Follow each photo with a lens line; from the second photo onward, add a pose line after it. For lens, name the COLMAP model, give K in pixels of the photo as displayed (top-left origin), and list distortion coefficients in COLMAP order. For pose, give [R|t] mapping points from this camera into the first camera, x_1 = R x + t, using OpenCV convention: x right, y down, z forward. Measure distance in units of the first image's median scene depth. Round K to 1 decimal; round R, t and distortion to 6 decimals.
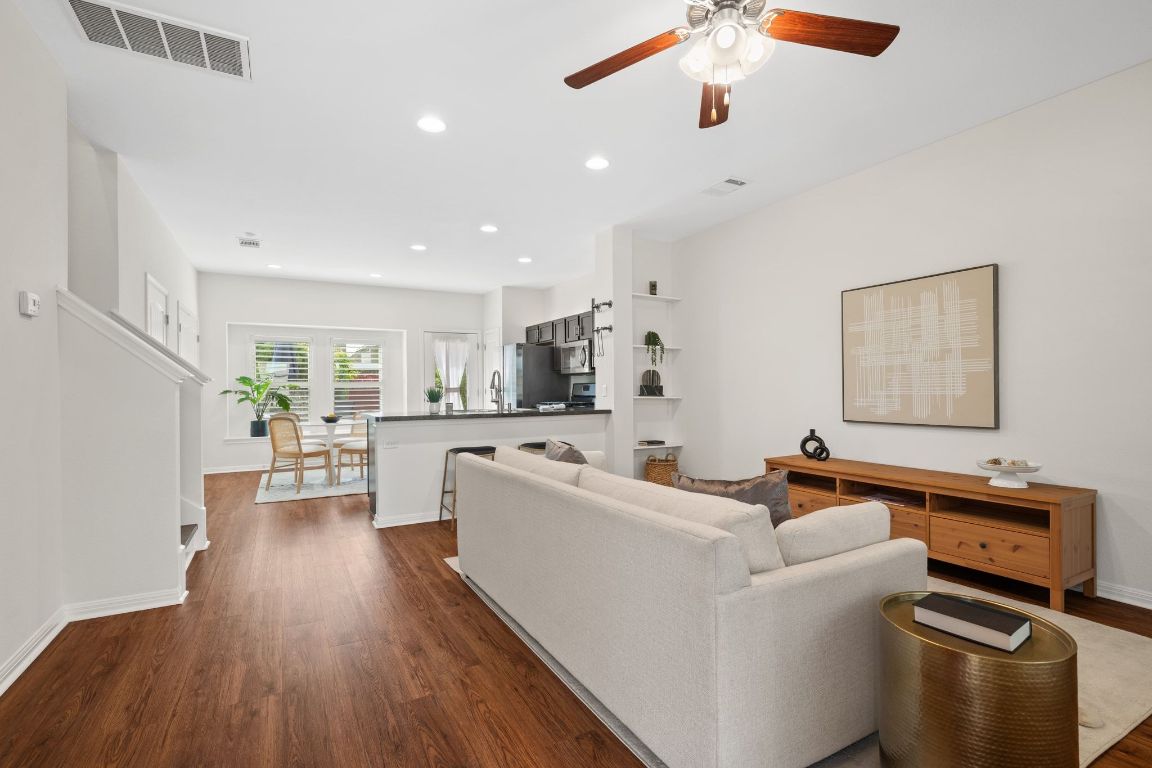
lens RADIAL K [[522.9, 0, 579.4], [0, 522.9, 388.0], [0, 0, 1]] dist [0.001148, 0.000176]
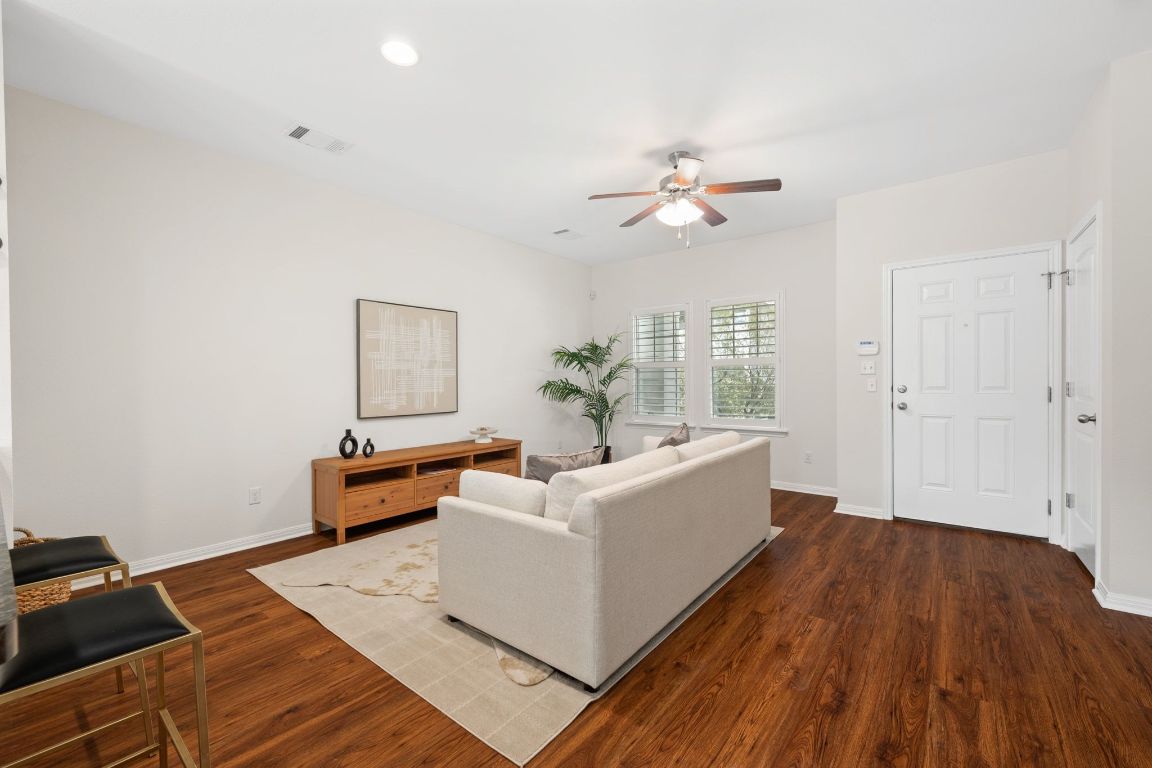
lens RADIAL K [[455.5, 0, 579.9], [0, 455.5, 383.8], [0, 0, 1]] dist [-0.002146, 0.001187]
pose [[-0.357826, 0.006922, 0.933763, -0.659126], [0.009035, 0.999951, -0.003950, -0.001209], [-0.933745, 0.007023, -0.357871, 1.113493]]
